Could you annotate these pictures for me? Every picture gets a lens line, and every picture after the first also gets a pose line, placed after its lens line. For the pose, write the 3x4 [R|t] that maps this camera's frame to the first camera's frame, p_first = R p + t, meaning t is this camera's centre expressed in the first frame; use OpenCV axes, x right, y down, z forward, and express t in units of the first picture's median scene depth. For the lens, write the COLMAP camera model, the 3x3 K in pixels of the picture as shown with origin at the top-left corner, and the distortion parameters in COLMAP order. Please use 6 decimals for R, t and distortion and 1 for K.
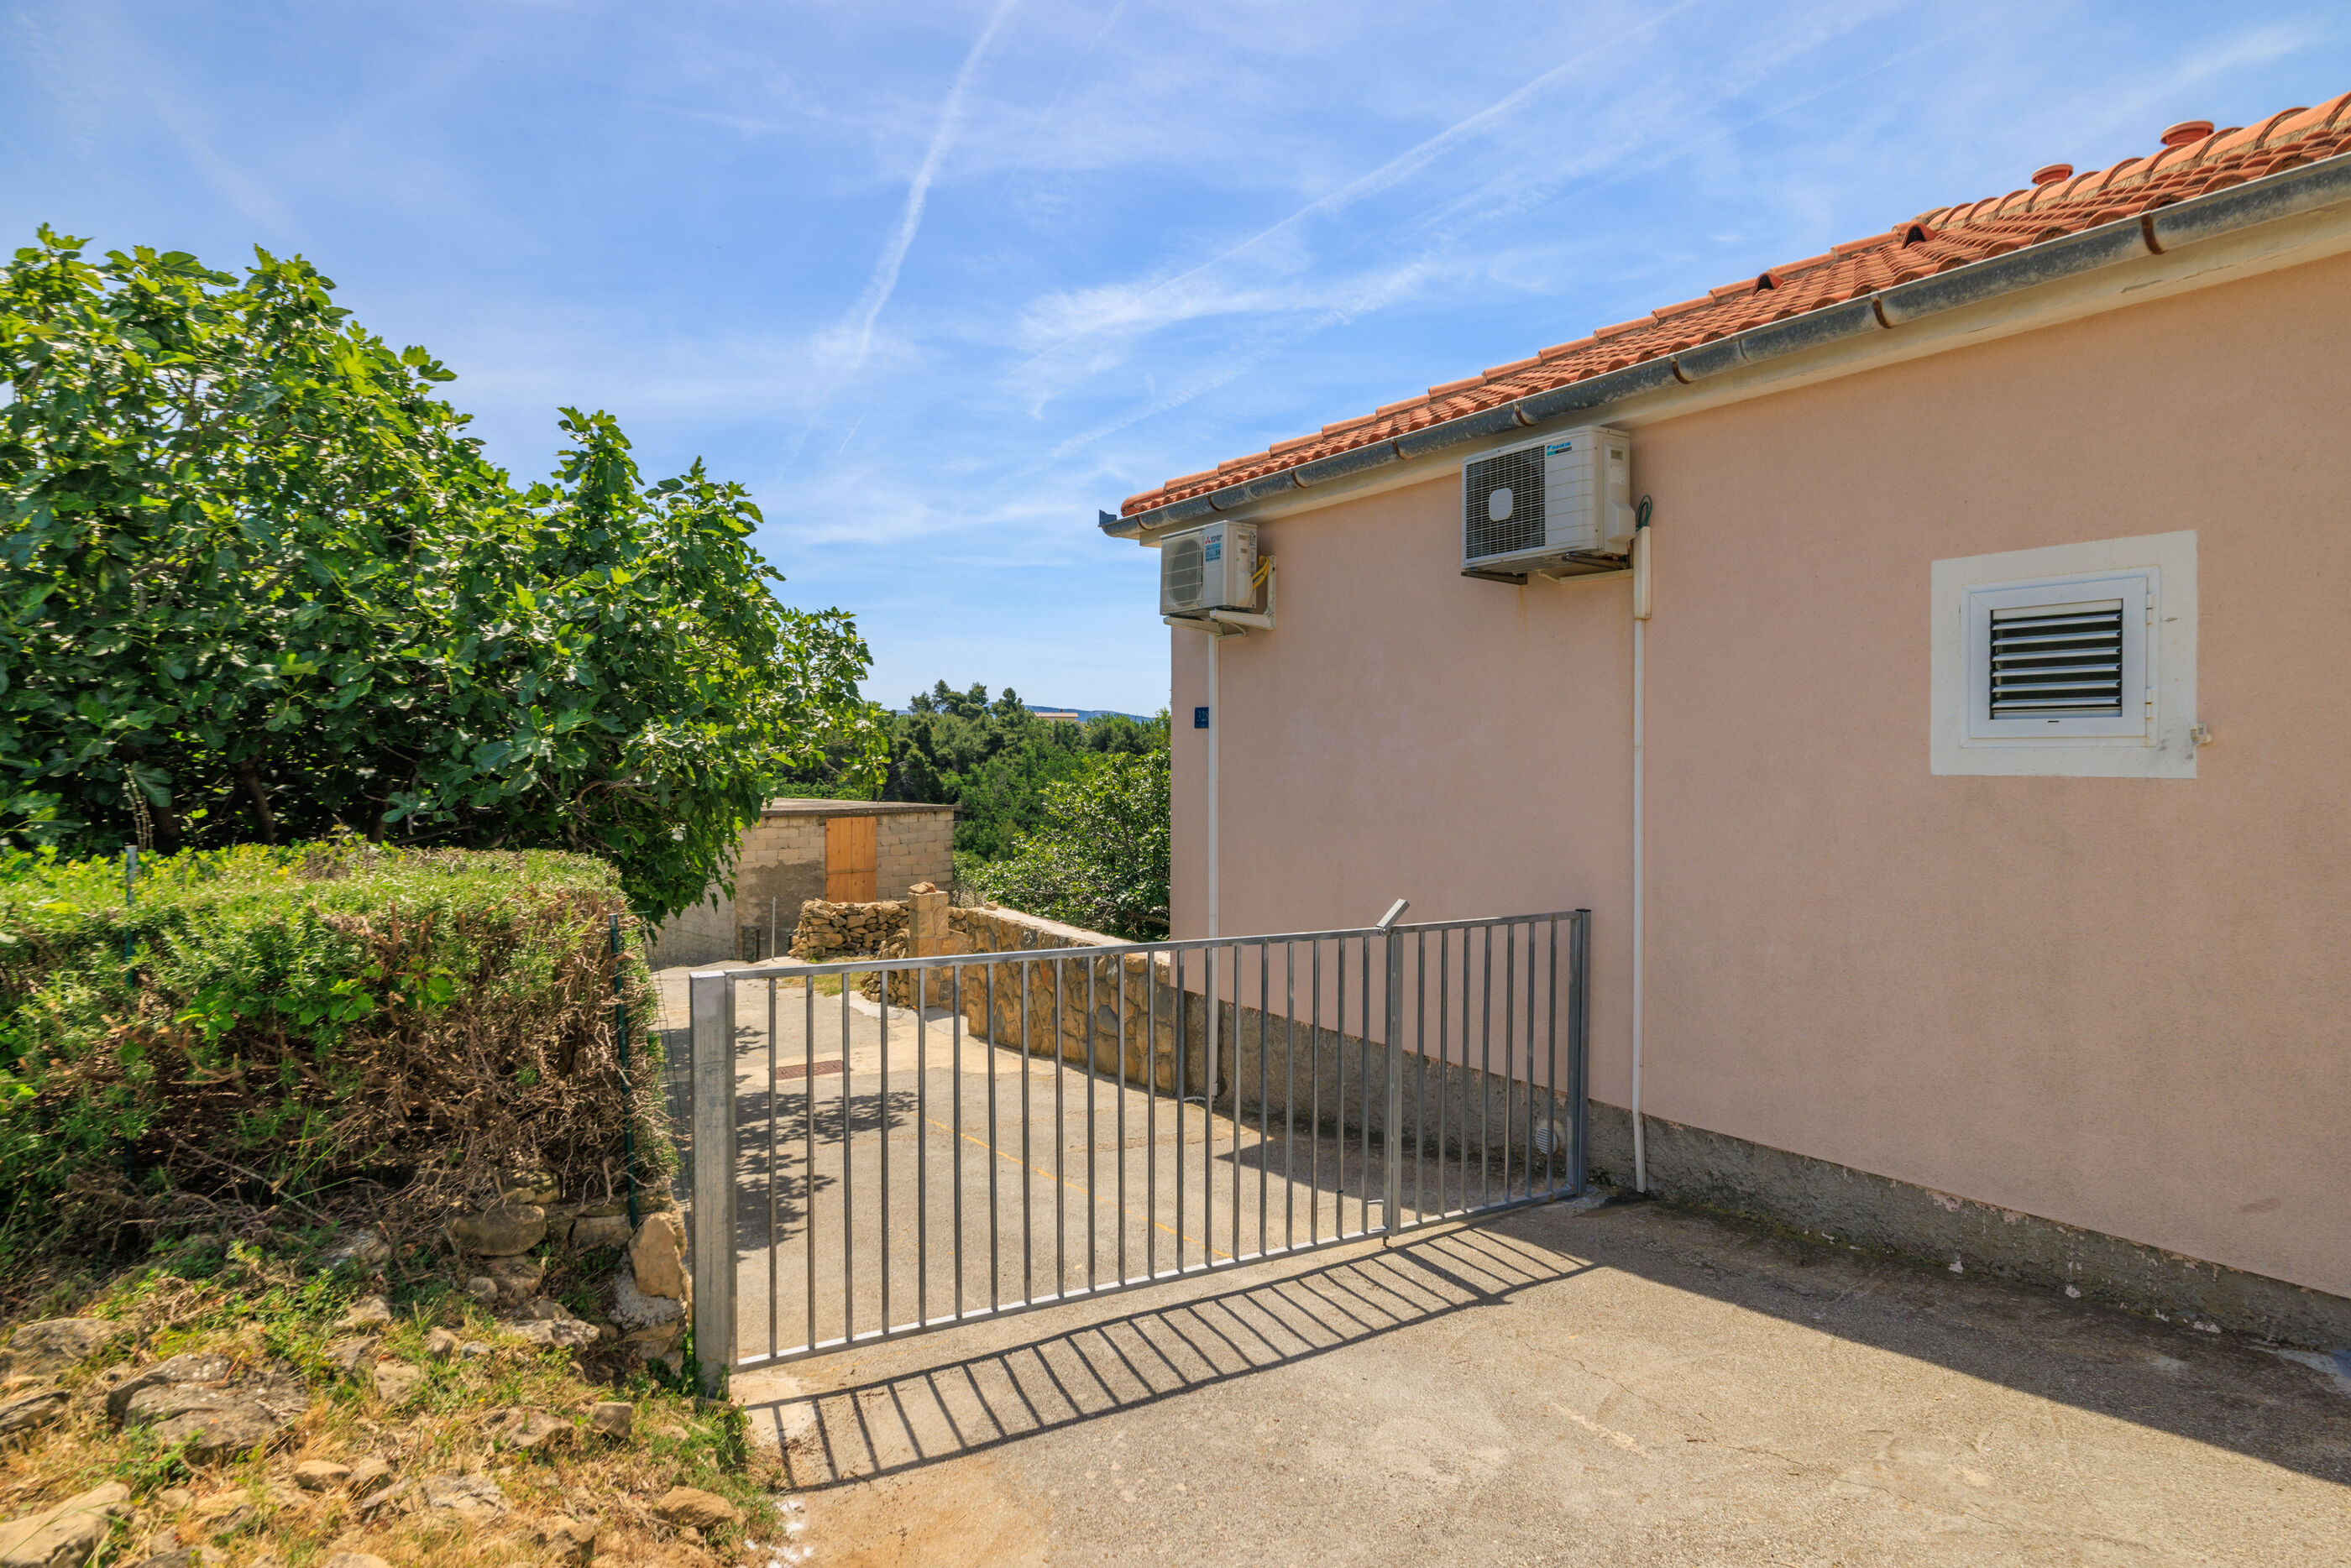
lens RADIAL K [[1335.4, 0, 1175.5], [0, 1335.4, 784.0], [0, 0, 1]] dist [-0.003573, 0.000243]
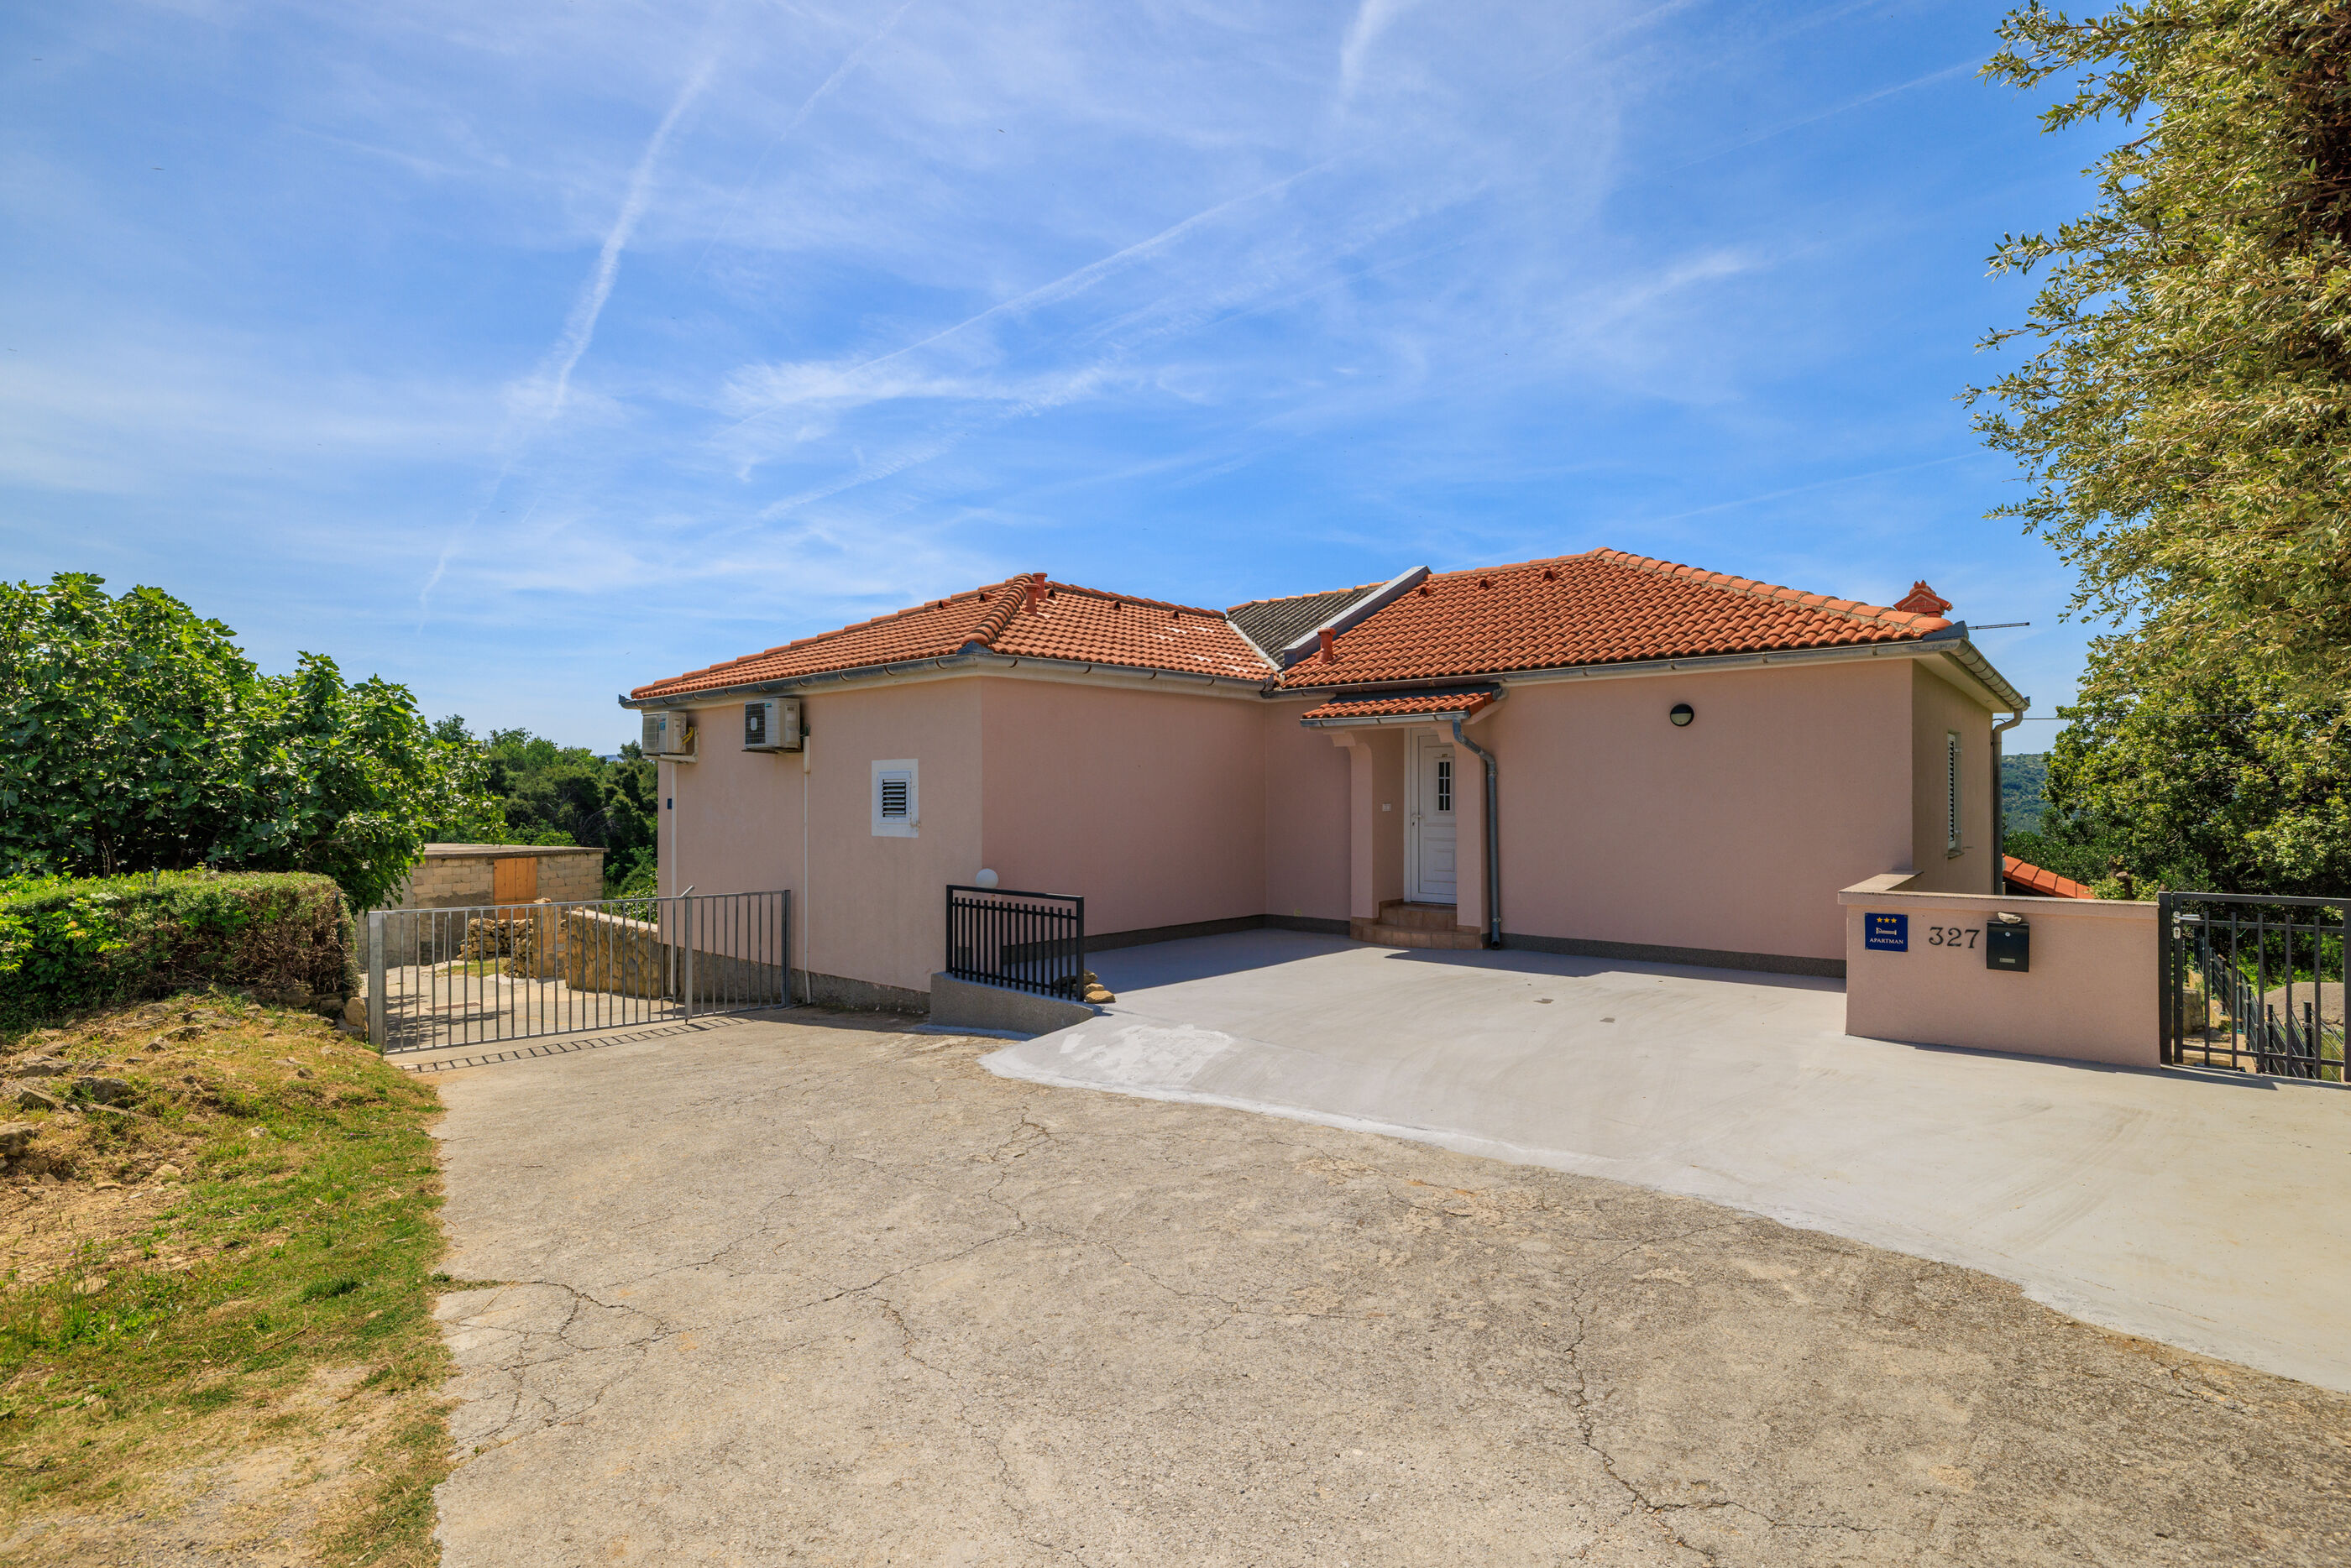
lens RADIAL K [[1137.7, 0, 1169.5], [0, 1137.7, 799.2], [0, 0, 1]] dist [-0.000157, -0.000109]
pose [[0.967330, -0.000864, 0.253520, 0.421900], [0.006598, 0.999741, -0.021768, -0.020579], [-0.253436, 0.022729, 0.967085, -1.117399]]
